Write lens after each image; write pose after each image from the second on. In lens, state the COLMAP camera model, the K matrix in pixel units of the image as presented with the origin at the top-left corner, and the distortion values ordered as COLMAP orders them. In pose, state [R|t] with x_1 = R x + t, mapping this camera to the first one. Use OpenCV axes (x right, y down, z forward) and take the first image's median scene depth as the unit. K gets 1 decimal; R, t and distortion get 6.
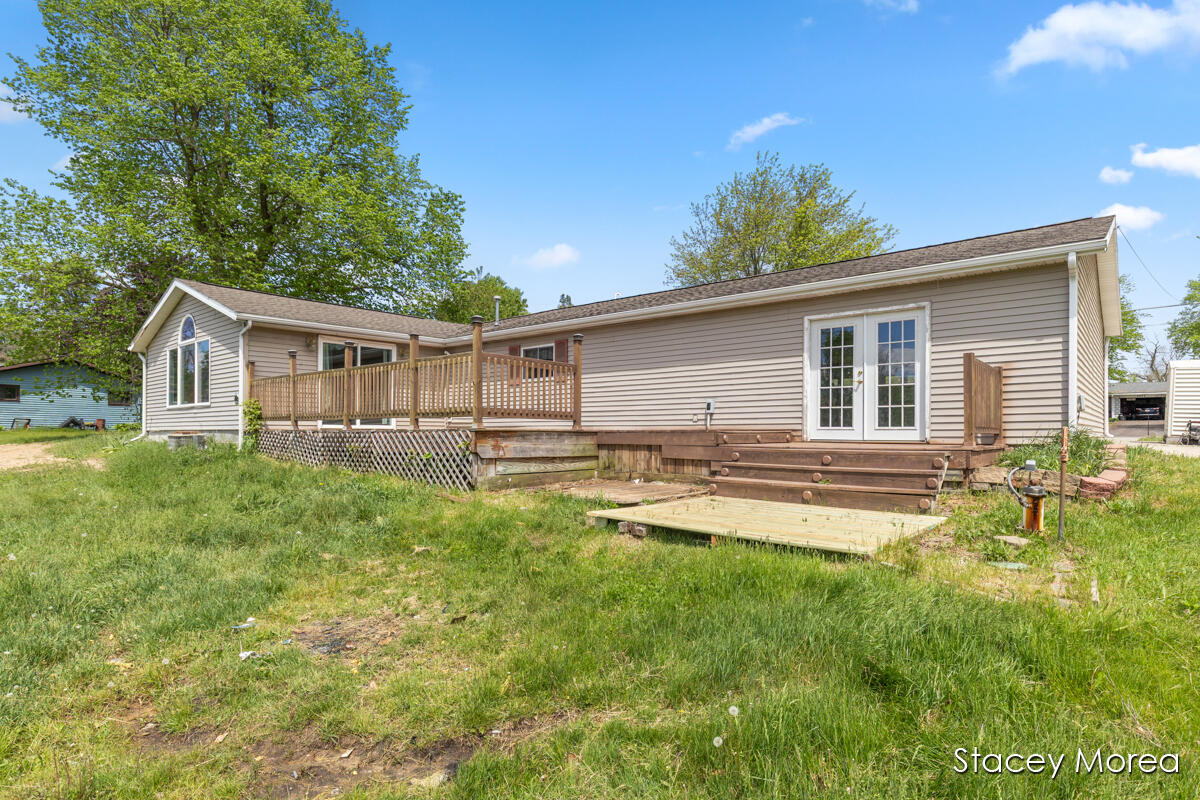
lens RADIAL K [[644.3, 0, 596.3], [0, 644.3, 407.9], [0, 0, 1]] dist [0.001021, -0.000260]
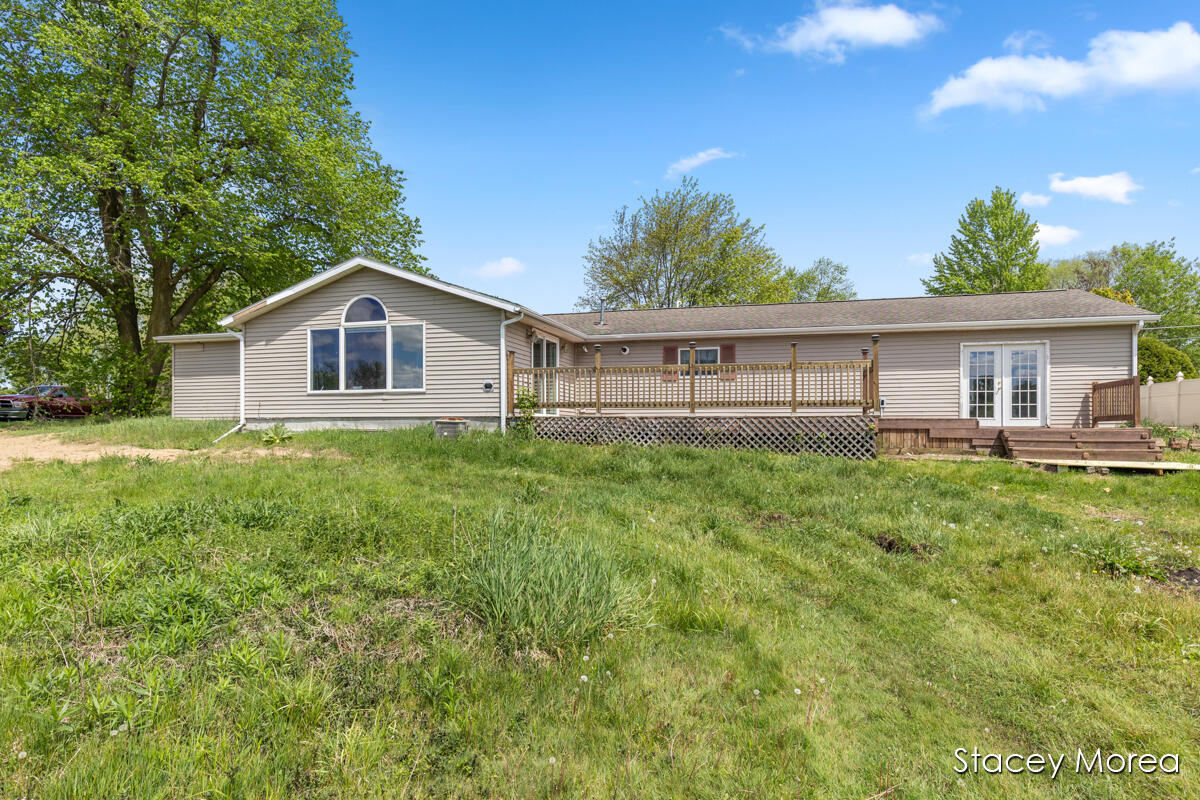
lens RADIAL K [[692.7, 0, 599.0], [0, 692.7, 400.7], [0, 0, 1]] dist [0.002394, 0.000108]
pose [[0.907774, 0.019652, 0.419000, -1.131951], [-0.017401, 0.999806, -0.009193, 0.020614], [-0.419099, 0.001054, 0.907940, -0.096547]]
